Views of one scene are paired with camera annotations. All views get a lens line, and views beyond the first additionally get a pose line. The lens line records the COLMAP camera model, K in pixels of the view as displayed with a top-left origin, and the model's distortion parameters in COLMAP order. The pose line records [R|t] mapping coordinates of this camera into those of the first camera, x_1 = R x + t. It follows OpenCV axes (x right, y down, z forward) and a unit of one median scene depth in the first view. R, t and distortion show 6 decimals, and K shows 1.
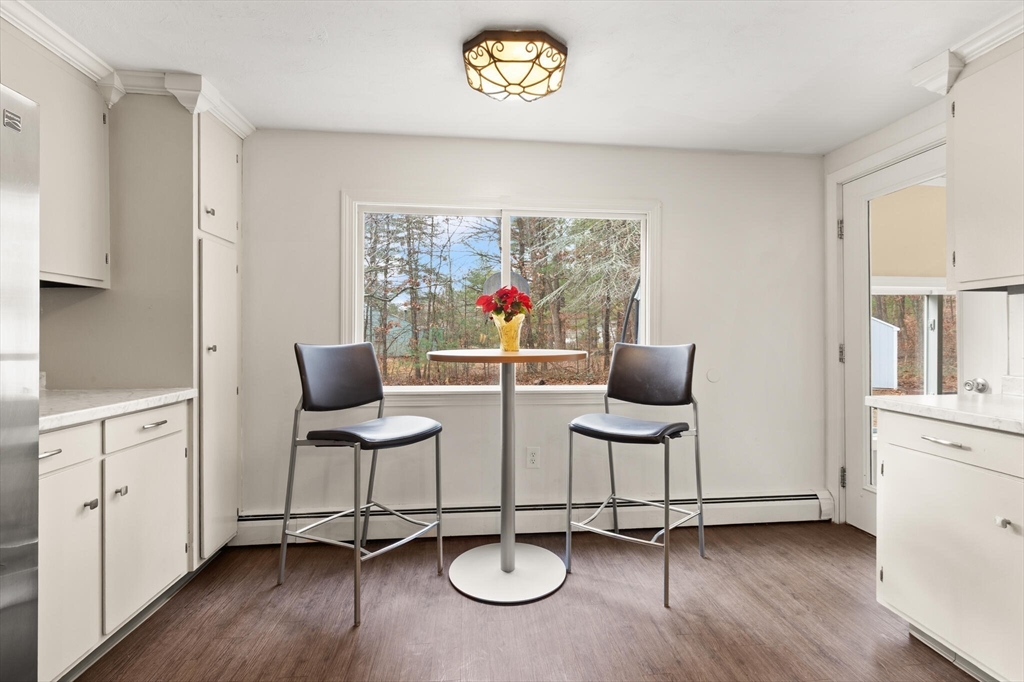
lens RADIAL K [[475.0, 0, 519.6], [0, 475.0, 337.4], [0, 0, 1]] dist [0.011603, -0.003763]
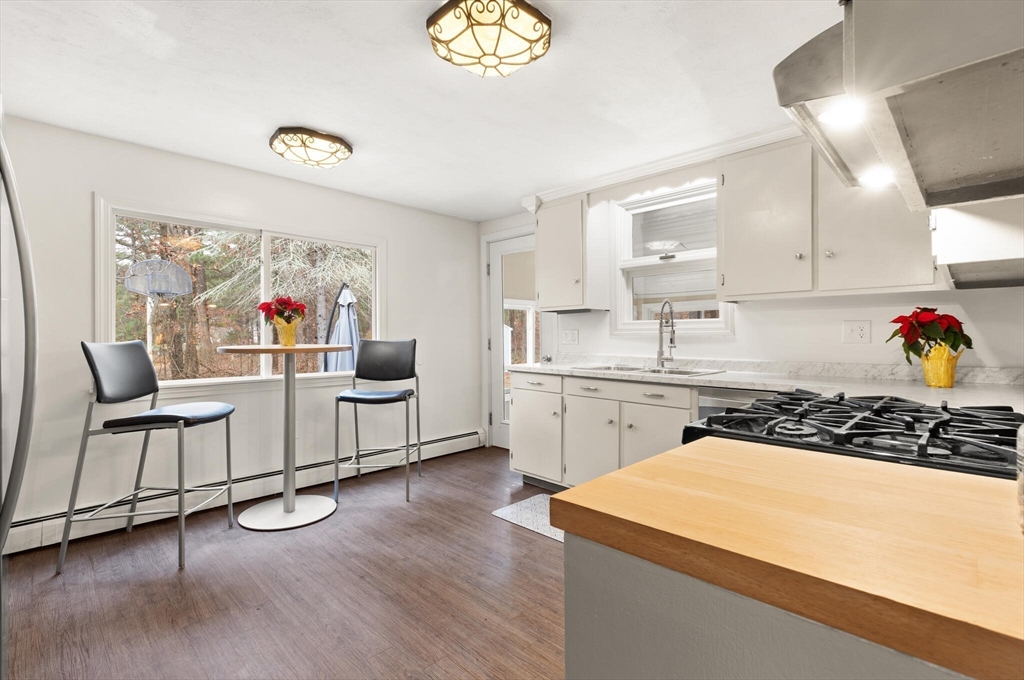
lens RADIAL K [[475.0, 0, 523.2], [0, 475.0, 337.6], [0, 0, 1]] dist [0.011603, -0.003763]
pose [[0.764989, -0.007126, 0.644004, -0.358608], [0.005316, 0.999975, 0.004750, 0.002879], [-0.644021, -0.000210, 0.765008, -0.407490]]
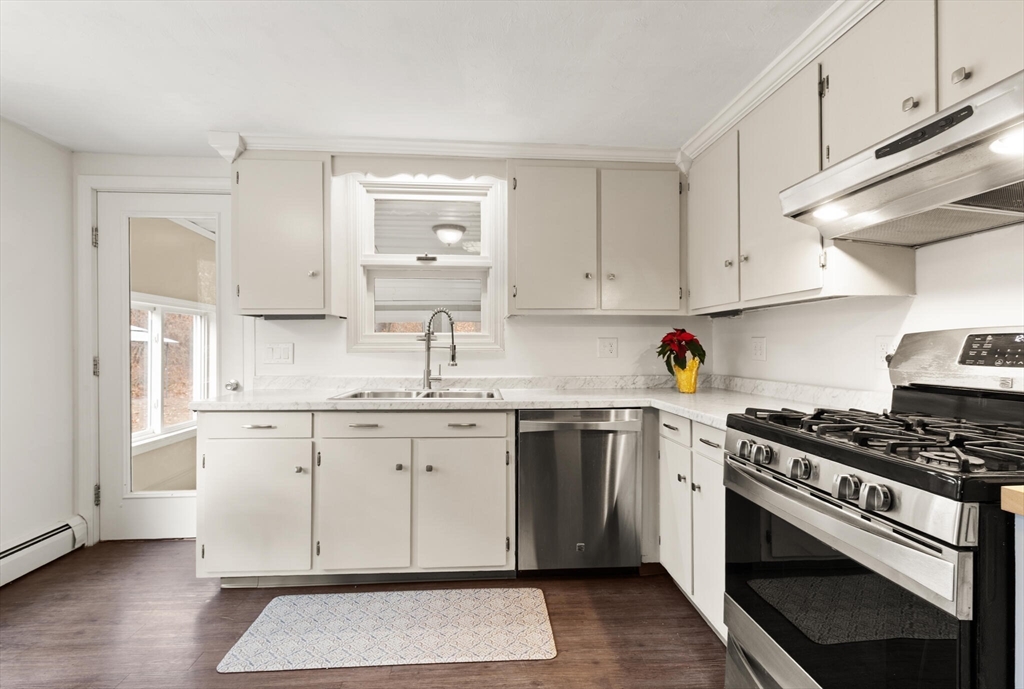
lens RADIAL K [[475.0, 0, 514.7], [0, 475.0, 344.0], [0, 0, 1]] dist [0.011603, -0.003763]
pose [[0.036677, 0.005633, 0.999311, -0.306833], [0.002717, 0.999980, -0.005737, -0.004793], [-0.999323, 0.002926, 0.036661, 0.145831]]
